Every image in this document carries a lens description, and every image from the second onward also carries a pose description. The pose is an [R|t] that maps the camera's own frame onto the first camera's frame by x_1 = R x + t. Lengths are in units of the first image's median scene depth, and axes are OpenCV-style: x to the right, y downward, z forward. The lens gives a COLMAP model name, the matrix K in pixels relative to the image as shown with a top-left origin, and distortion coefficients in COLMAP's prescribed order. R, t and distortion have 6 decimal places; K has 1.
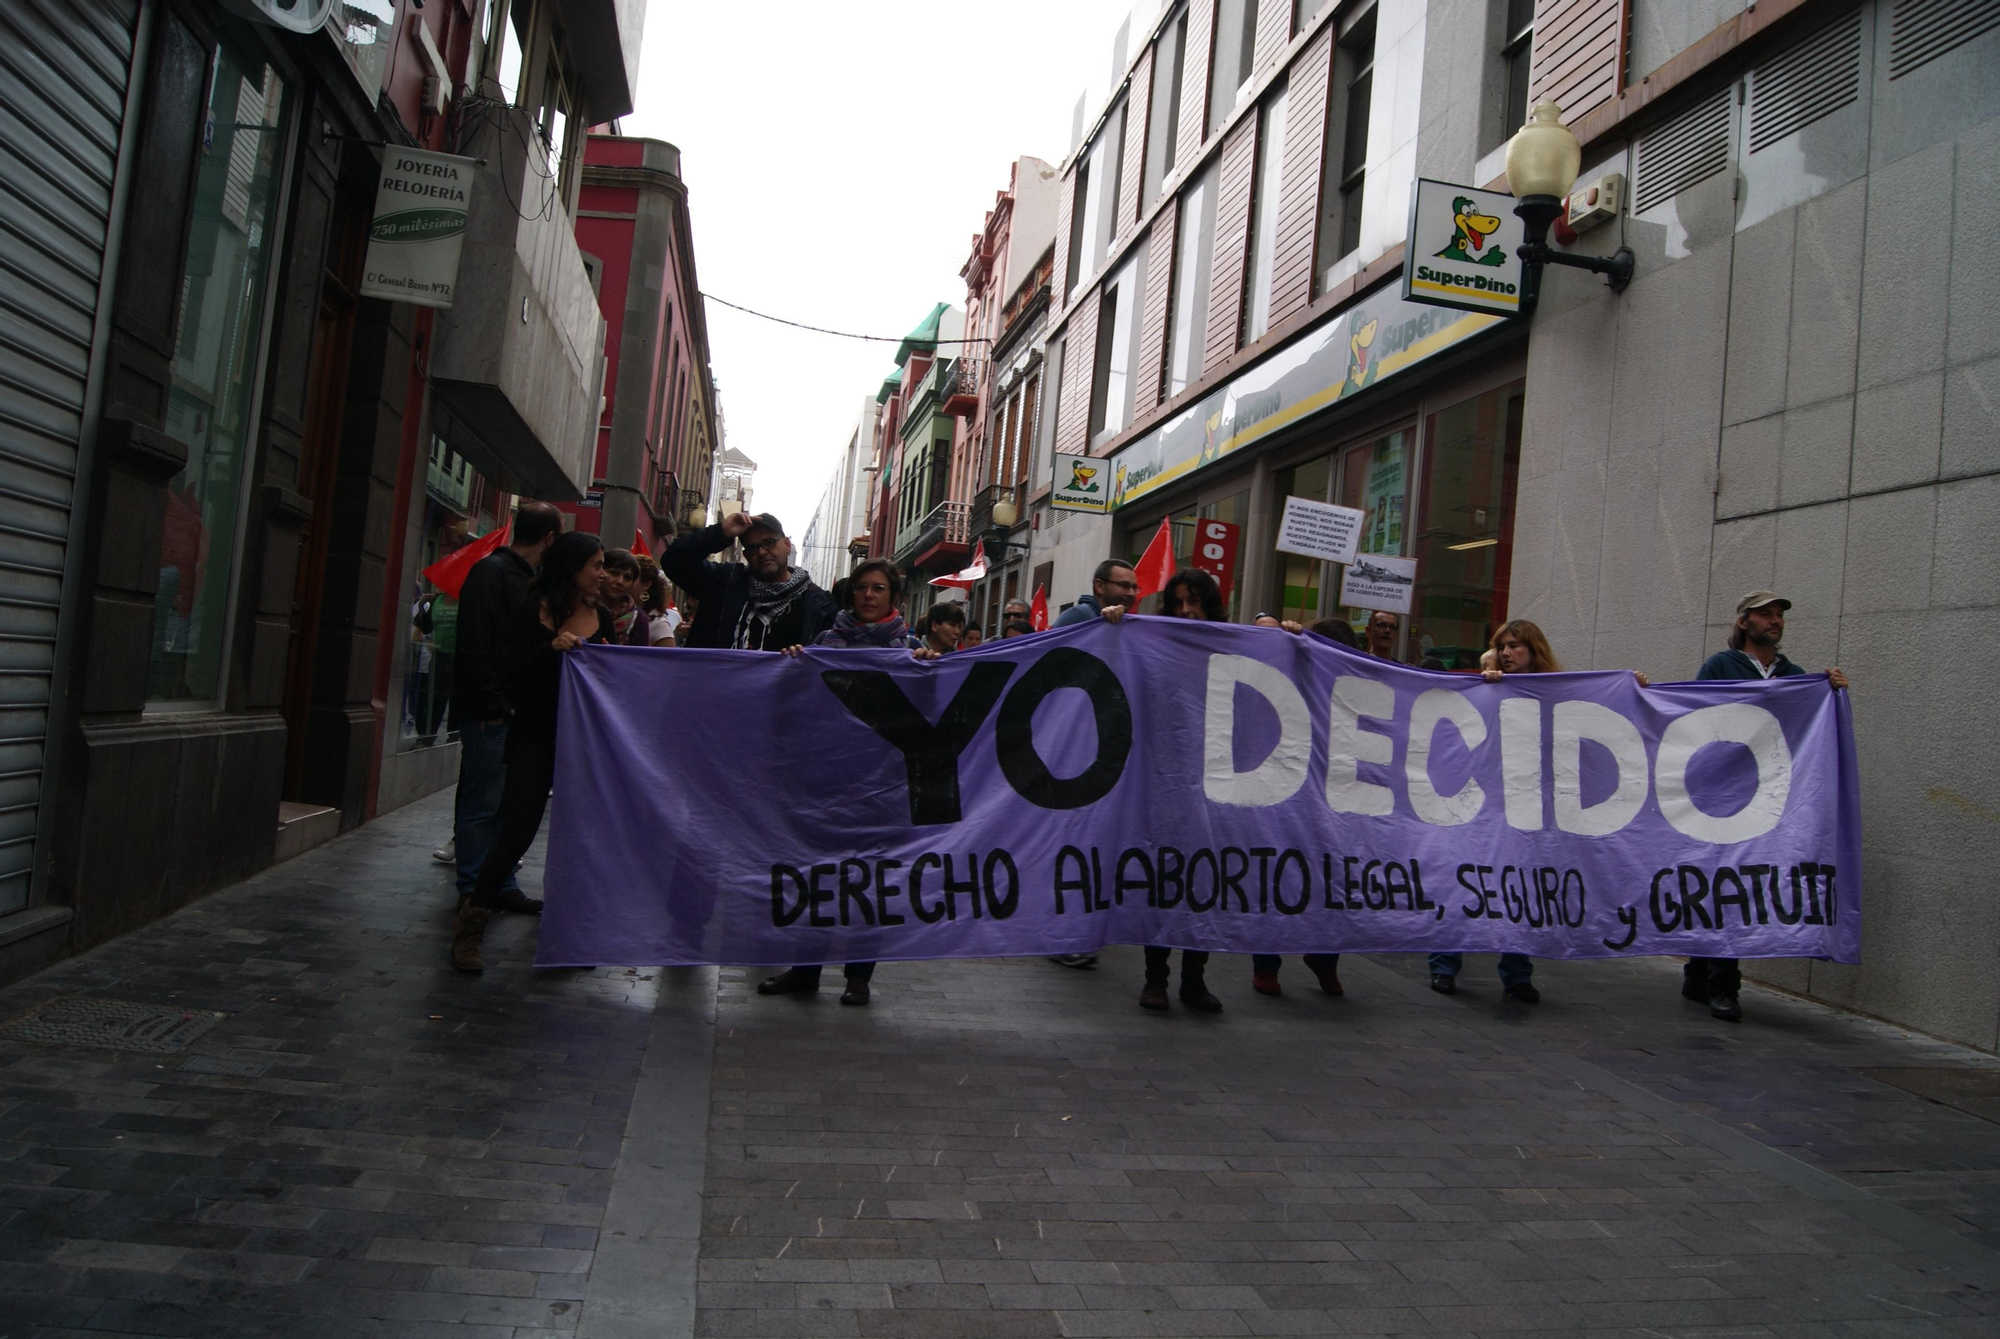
lens RADIAL K [[1560.1, 0, 1038.7], [0, 1560.1, 669.6], [0, 0, 1]] dist [-0.107765, 0.015466]
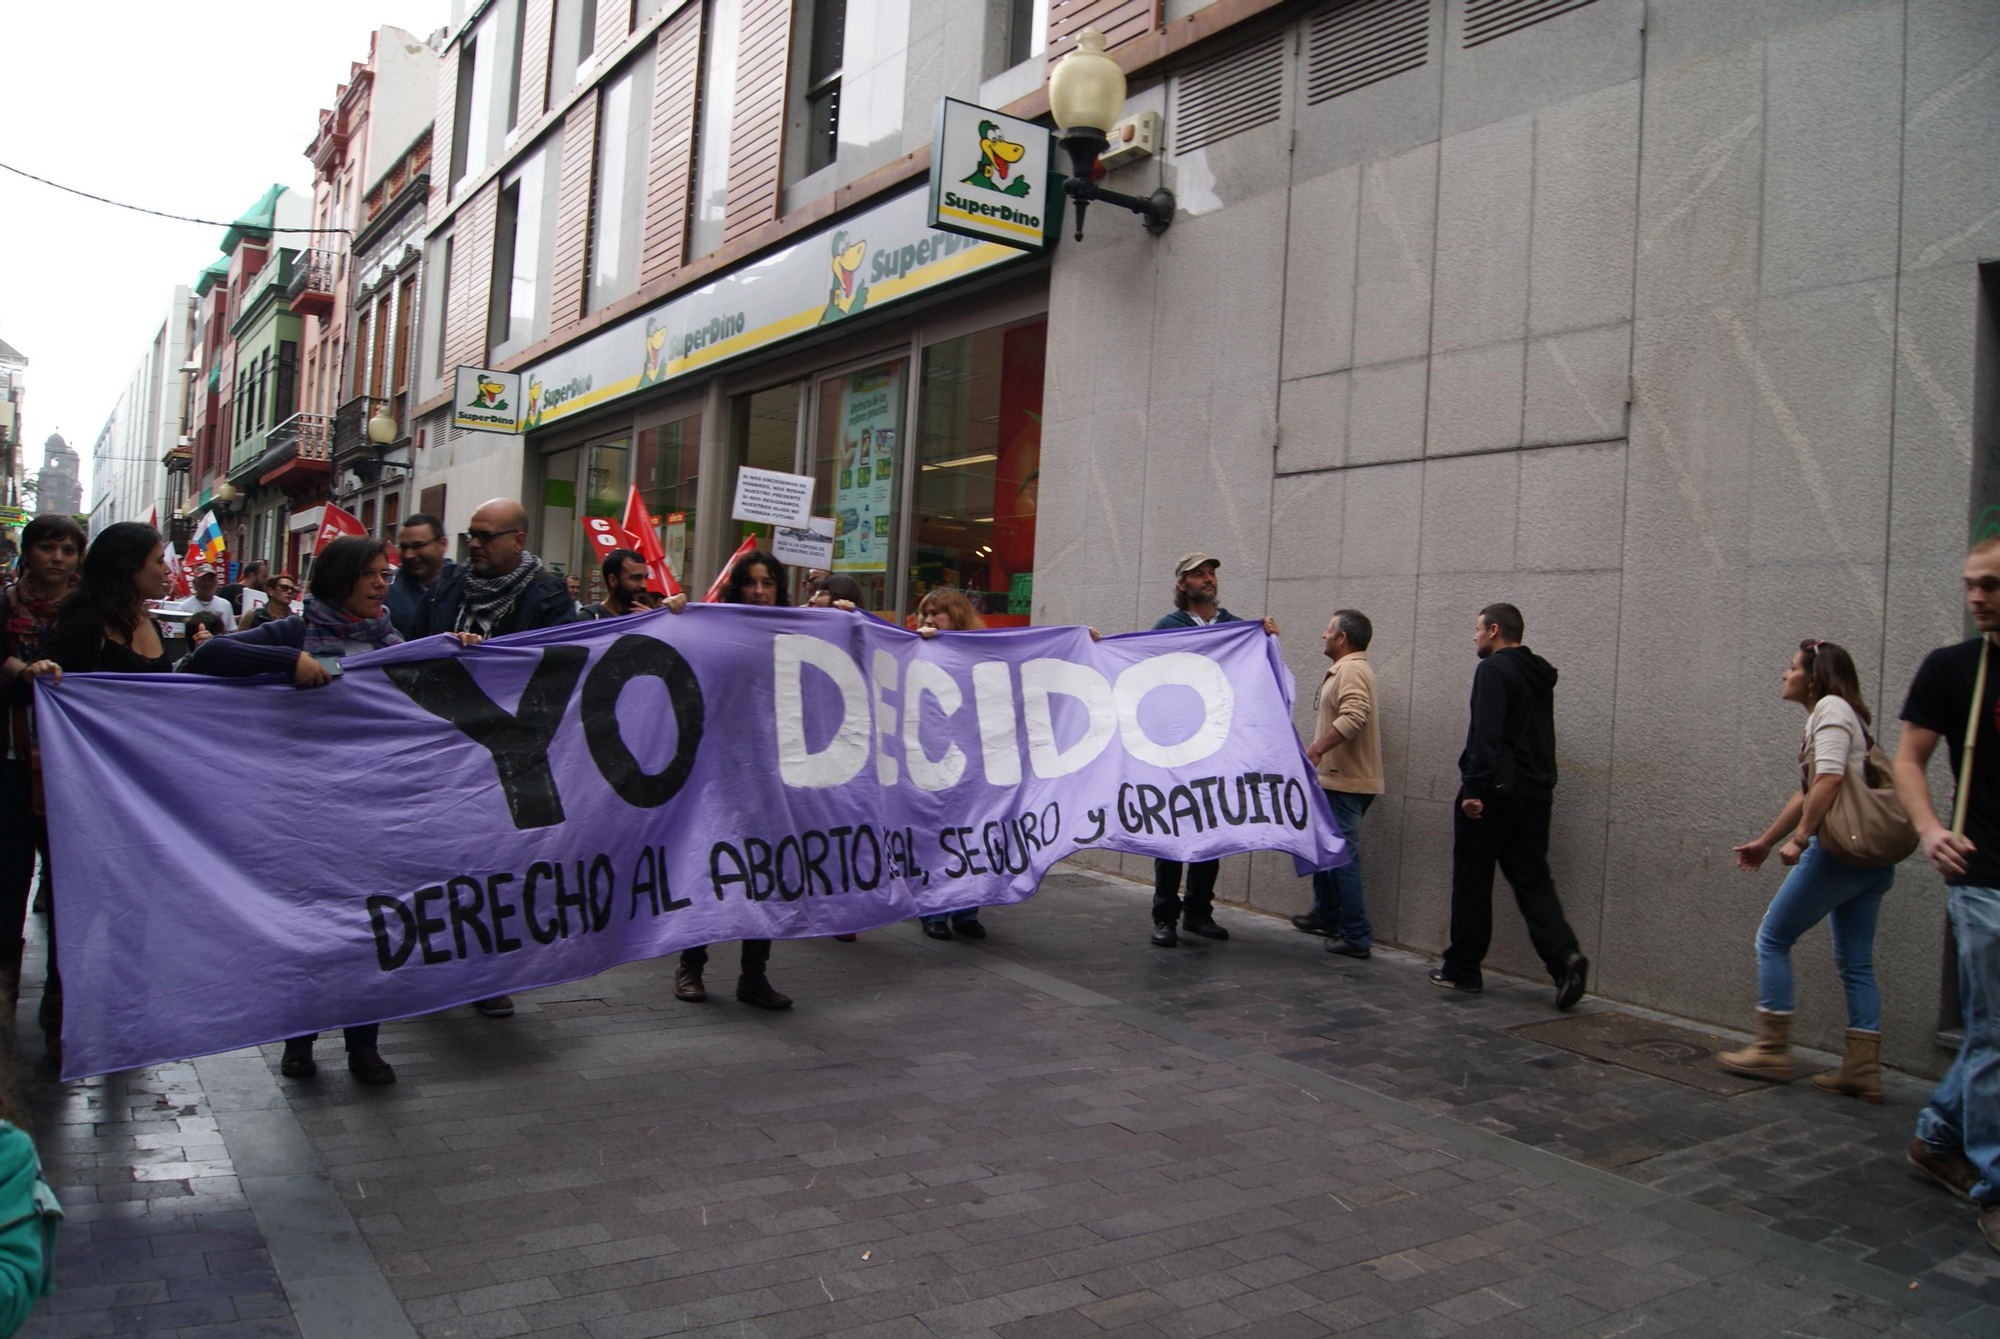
lens RADIAL K [[1560.1, 0, 1038.7], [0, 1560.1, 669.6], [0, 0, 1]] dist [-0.107765, 0.015466]
pose [[0.913553, -0.048105, 0.403864, -0.079967], [0.022392, 0.997424, 0.068153, -0.029065], [-0.406102, -0.053218, 0.912277, 0.084873]]
